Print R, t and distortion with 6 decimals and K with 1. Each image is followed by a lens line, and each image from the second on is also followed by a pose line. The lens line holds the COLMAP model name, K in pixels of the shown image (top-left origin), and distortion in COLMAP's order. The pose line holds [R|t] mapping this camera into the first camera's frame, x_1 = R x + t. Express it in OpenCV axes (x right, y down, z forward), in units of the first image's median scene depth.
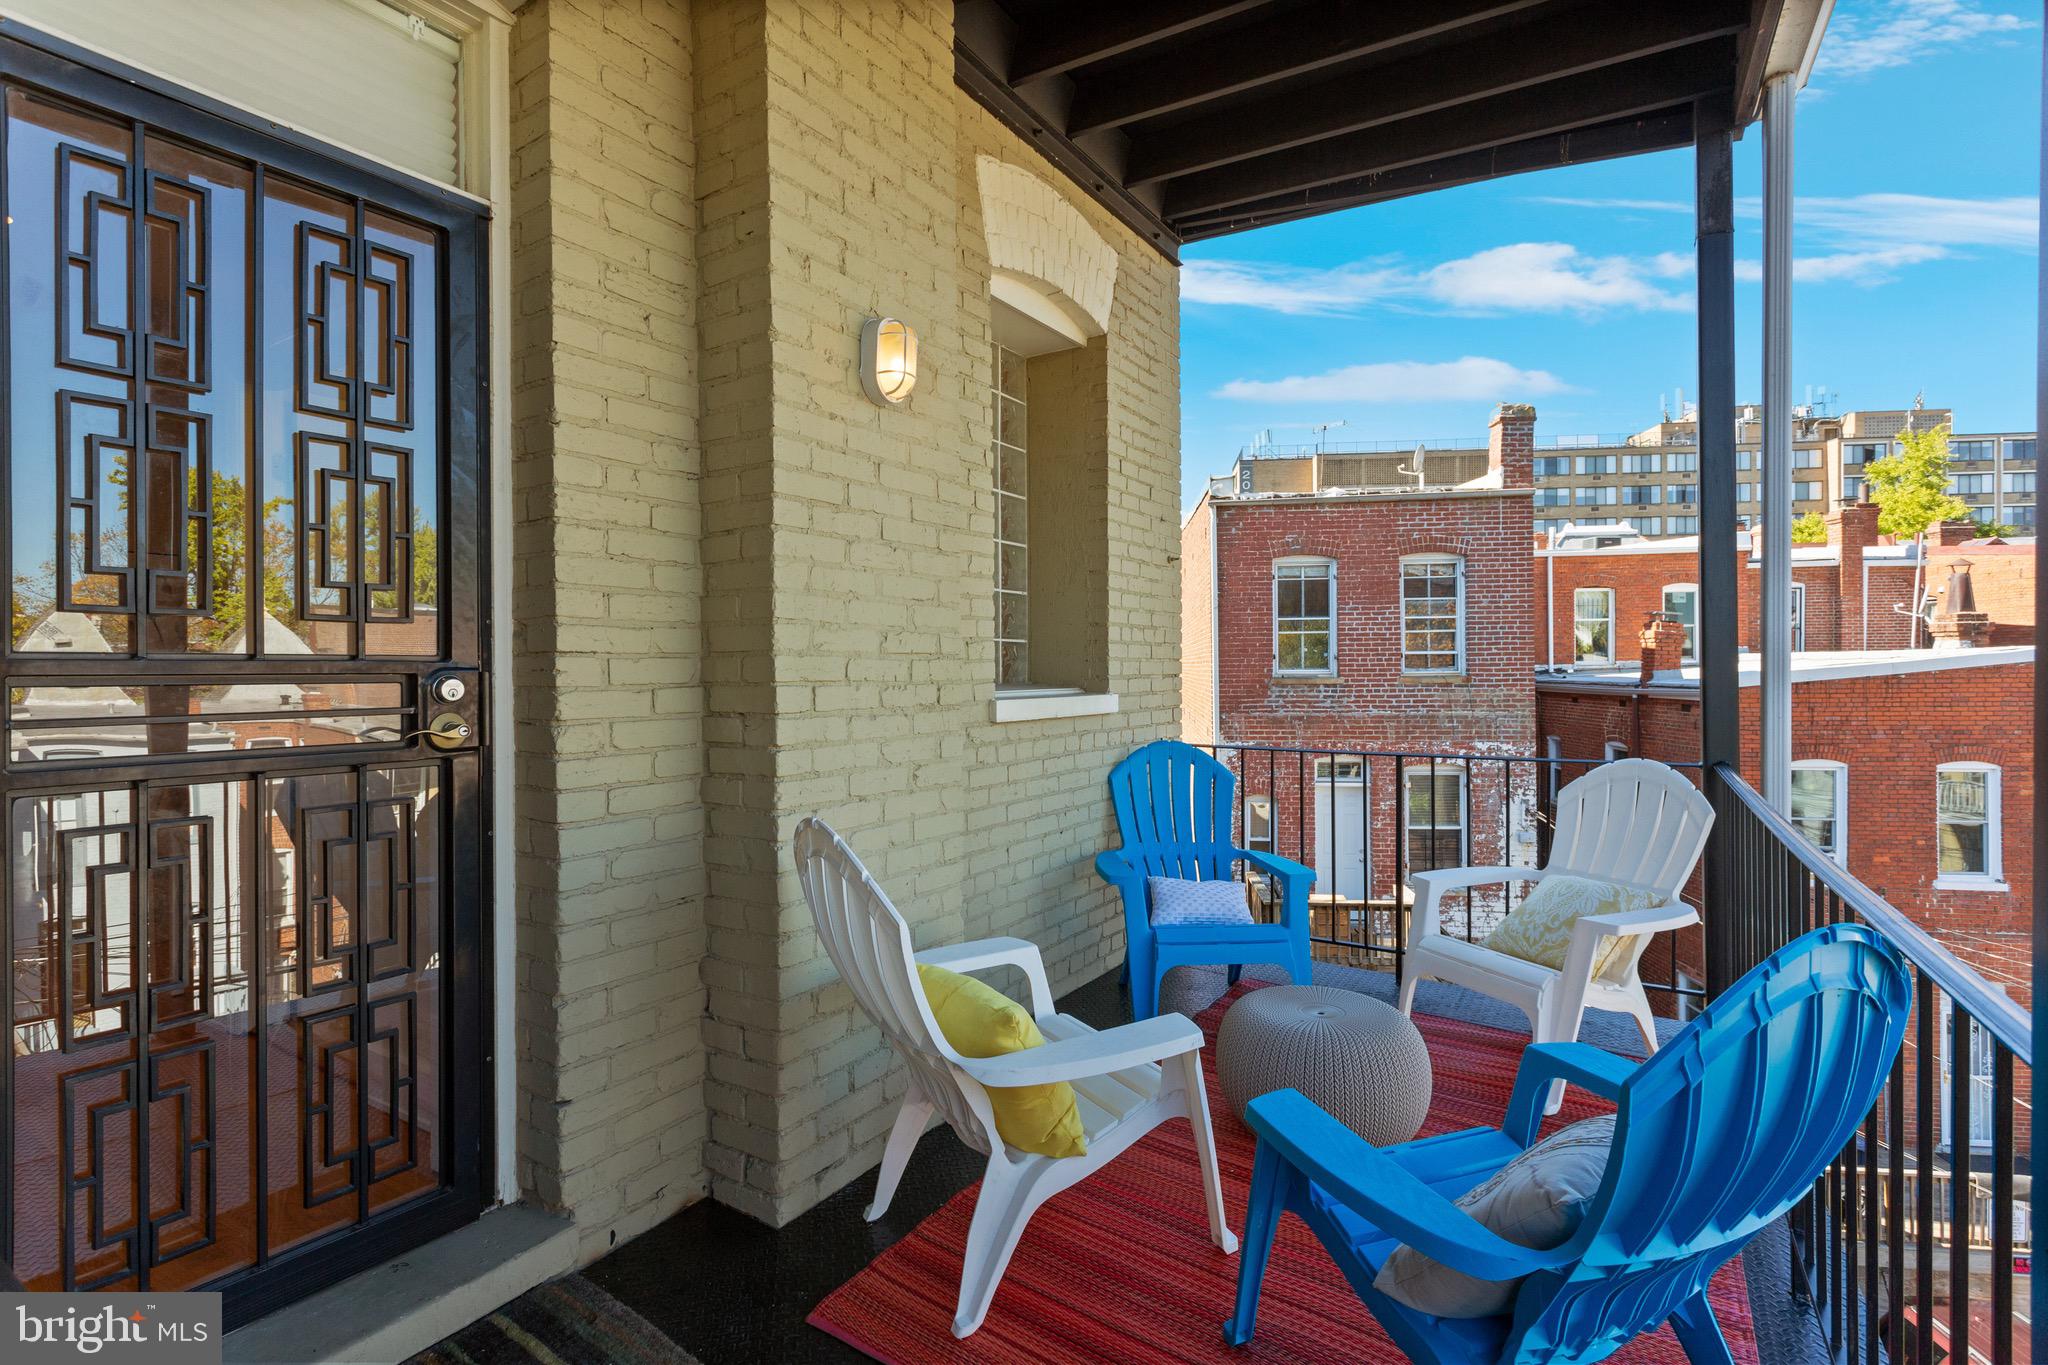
lens RADIAL K [[973.3, 0, 1021.4], [0, 973.3, 671.9], [0, 0, 1]] dist [0.002691, 0.002924]
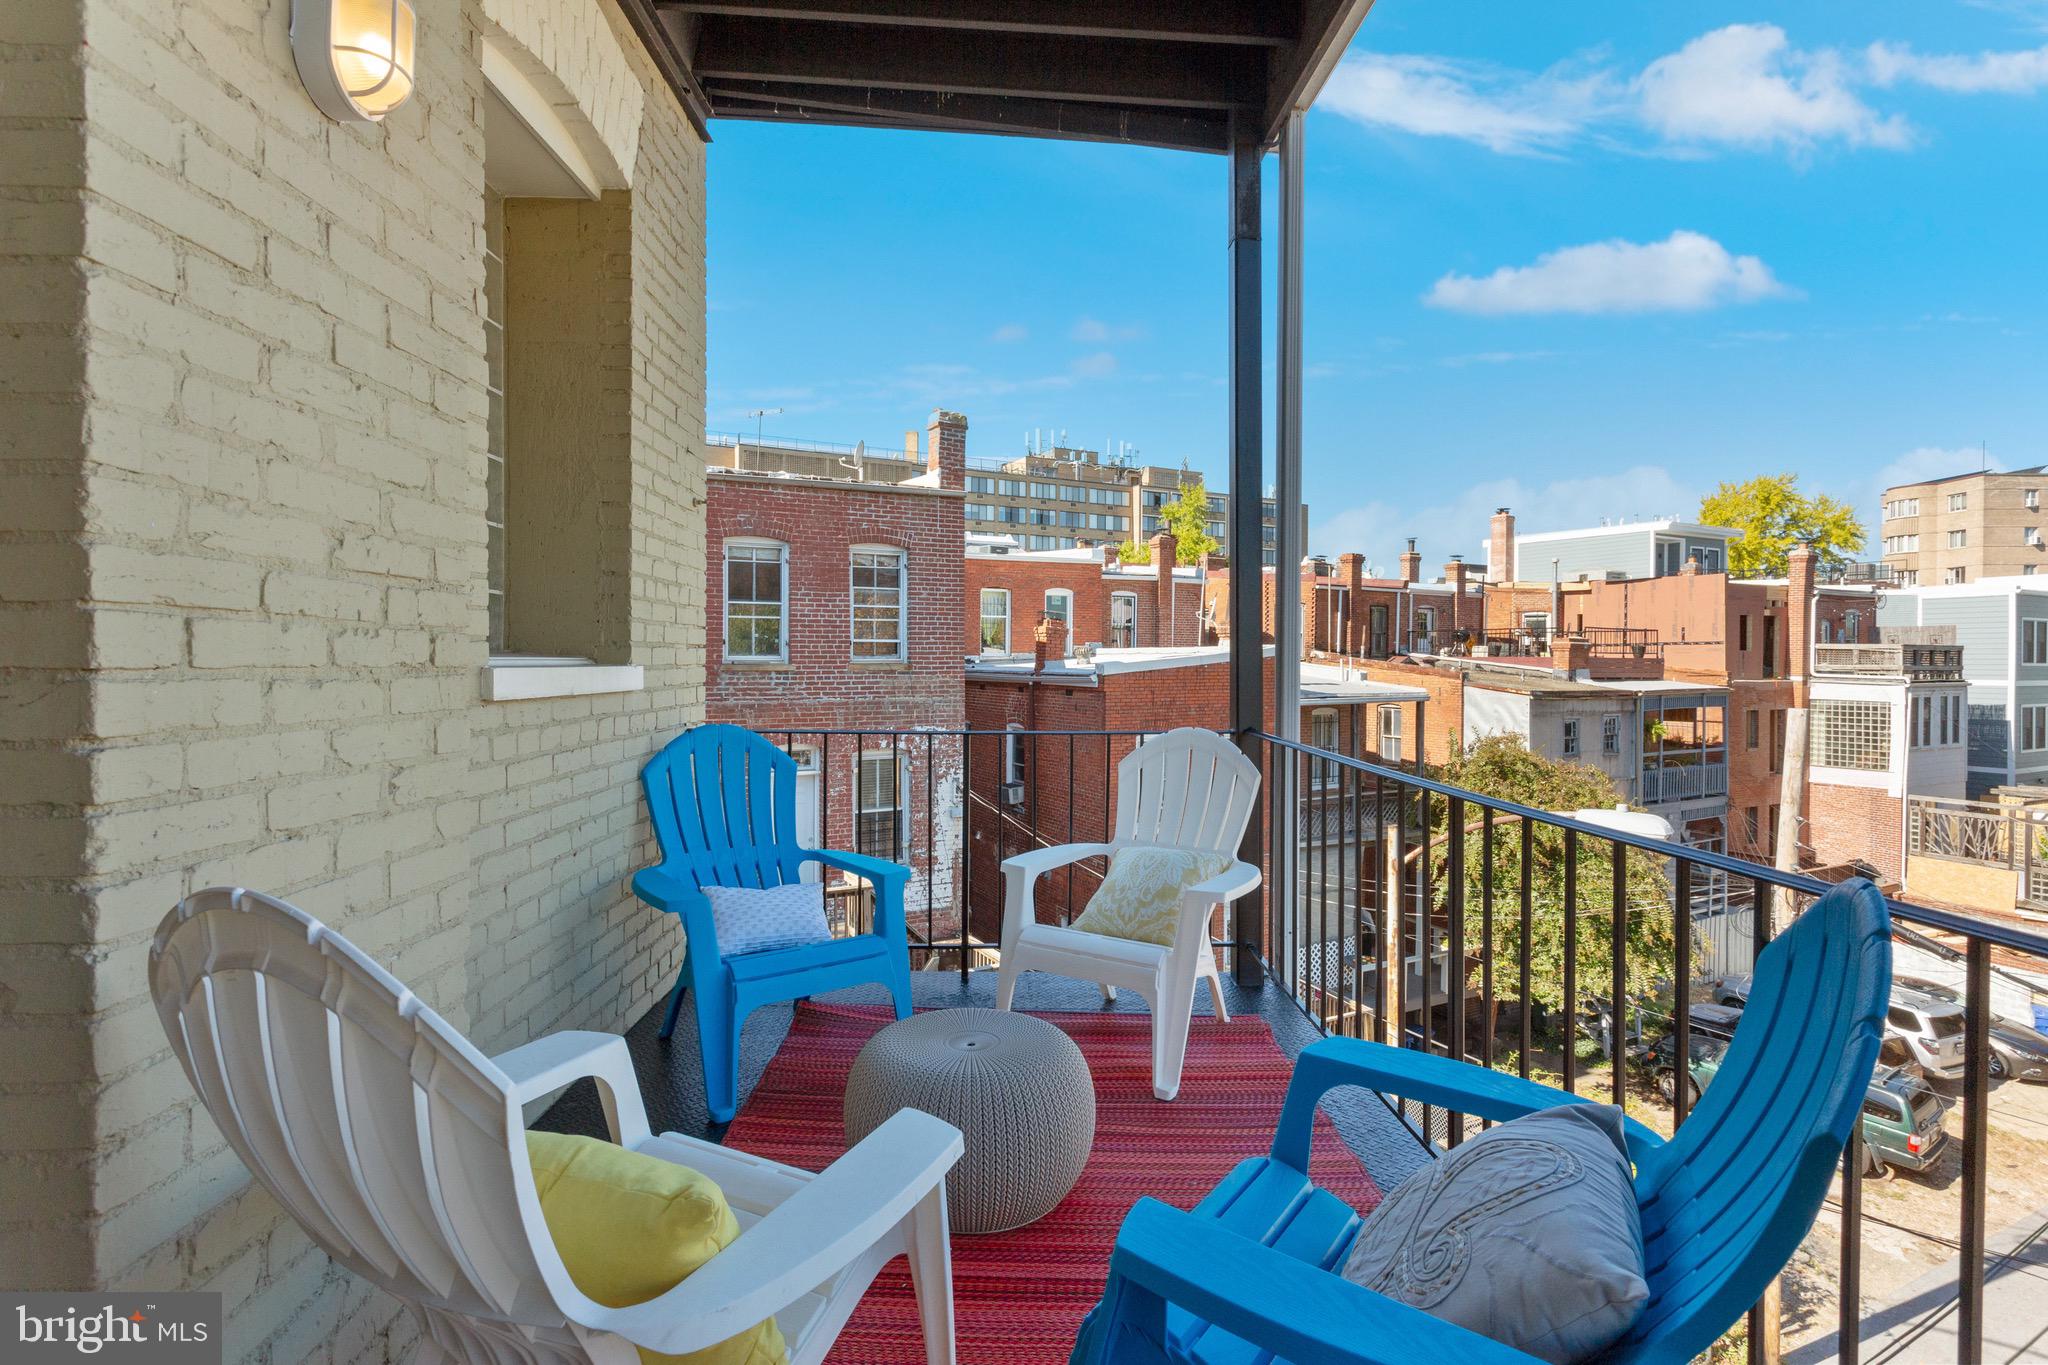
lens RADIAL K [[973.3, 0, 1023.2], [0, 973.3, 668.3], [0, 0, 1]] dist [0.002691, 0.002924]
pose [[0.832988, 0.004582, 0.553273, -0.070467], [-0.007216, 0.999971, 0.002583, 0.019249], [-0.553245, -0.006144, 0.832996, 0.184003]]
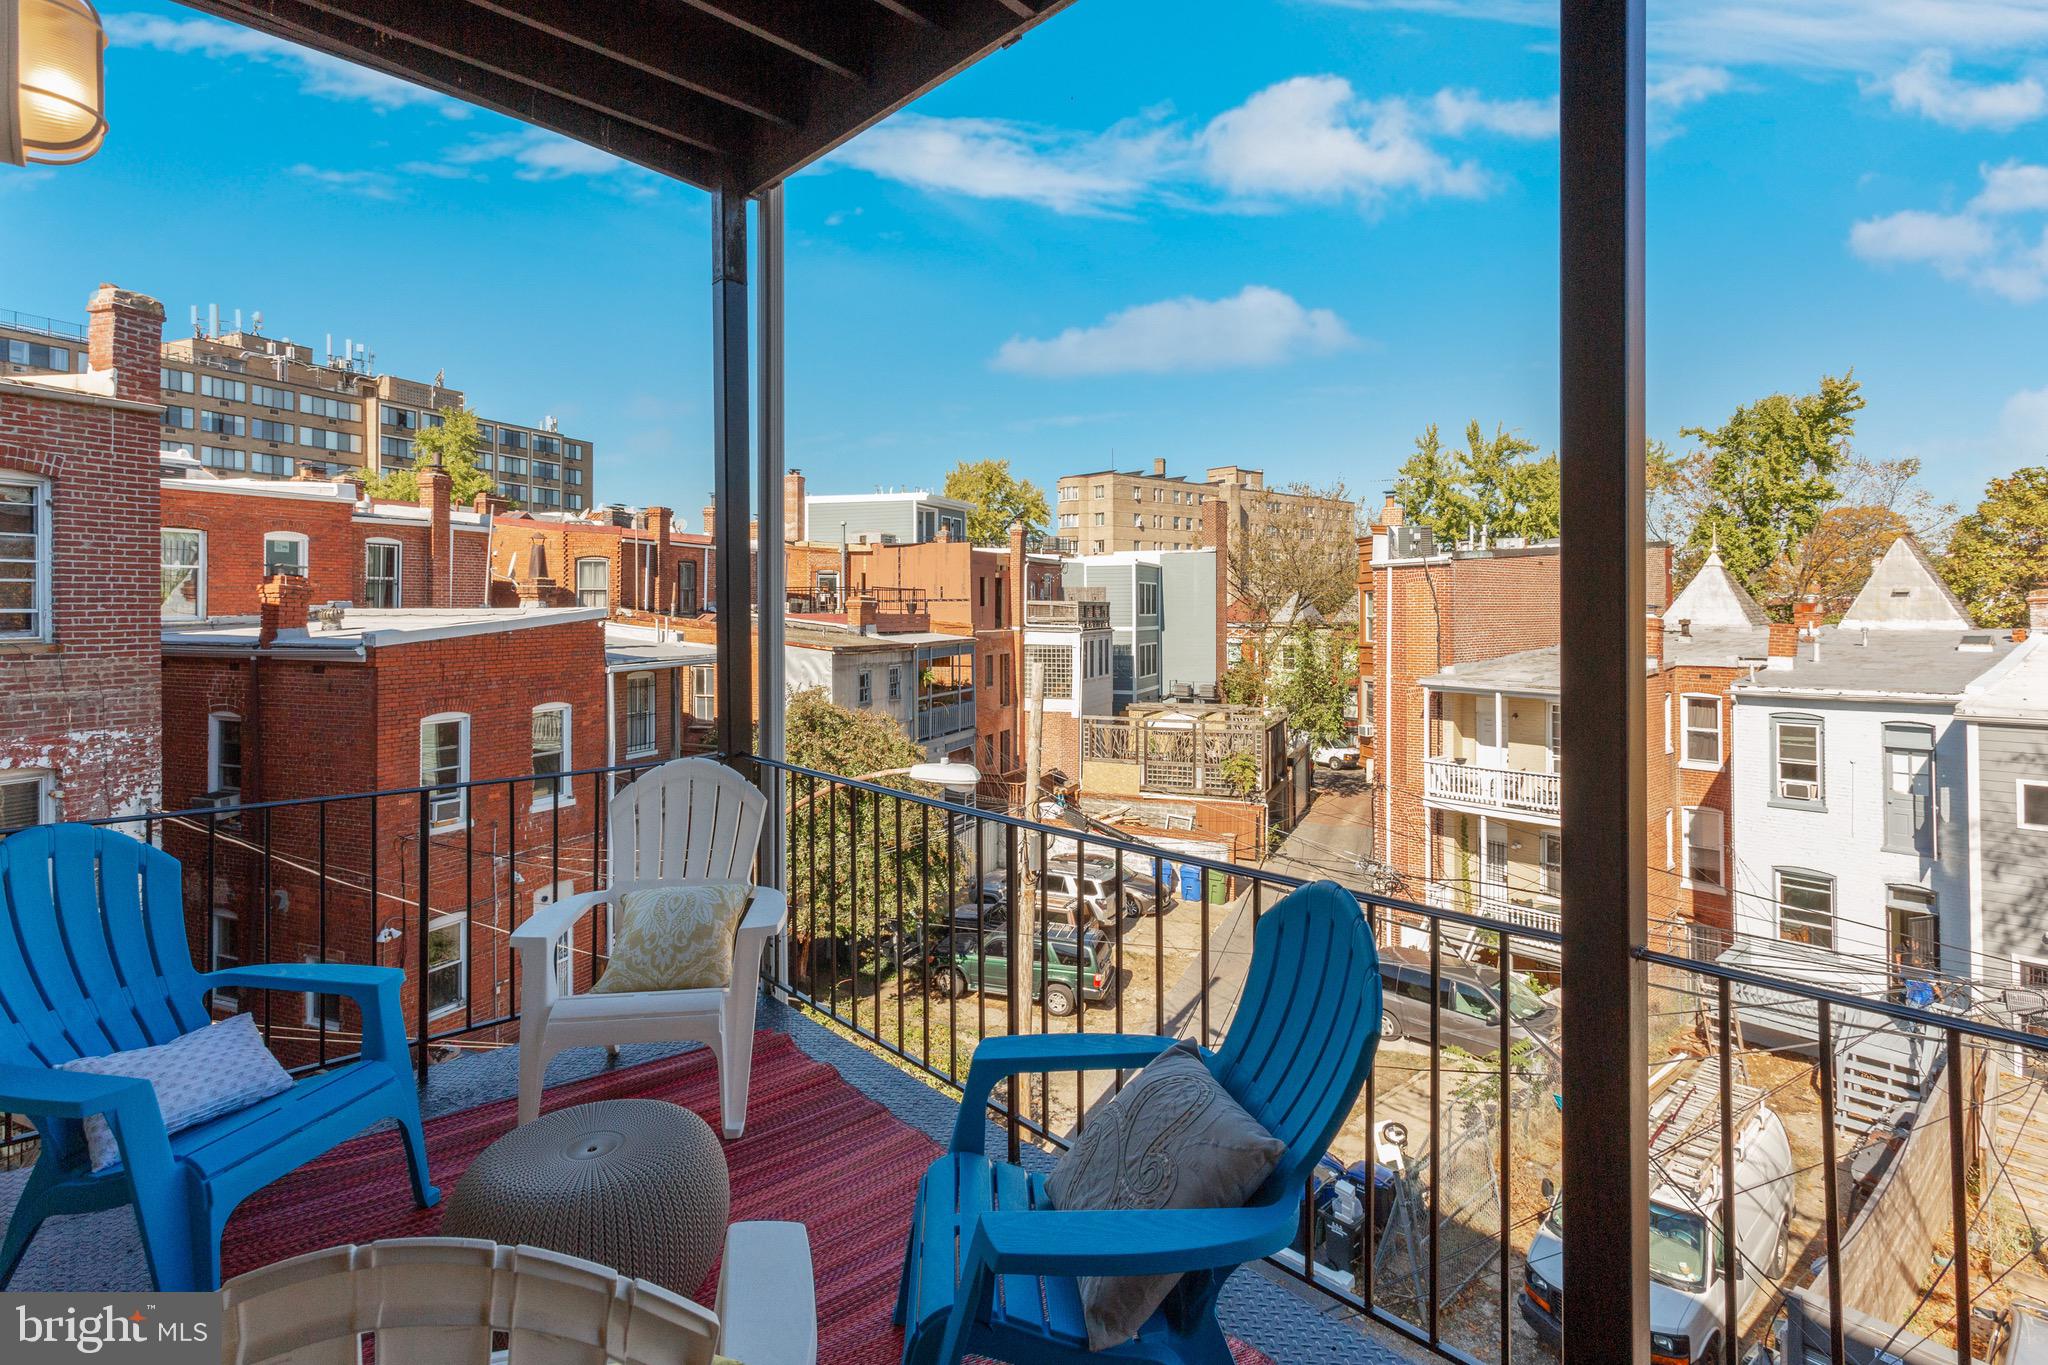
lens RADIAL K [[1008.7, 0, 1042.2], [0, 1008.7, 605.0], [0, 0, 1]] dist [0.004445, -0.000060]
pose [[0.272233, 0.010111, 0.962178, -0.239730], [0.001896, 0.999937, -0.011044, -0.048968], [-0.962230, 0.004831, 0.272197, 0.268499]]
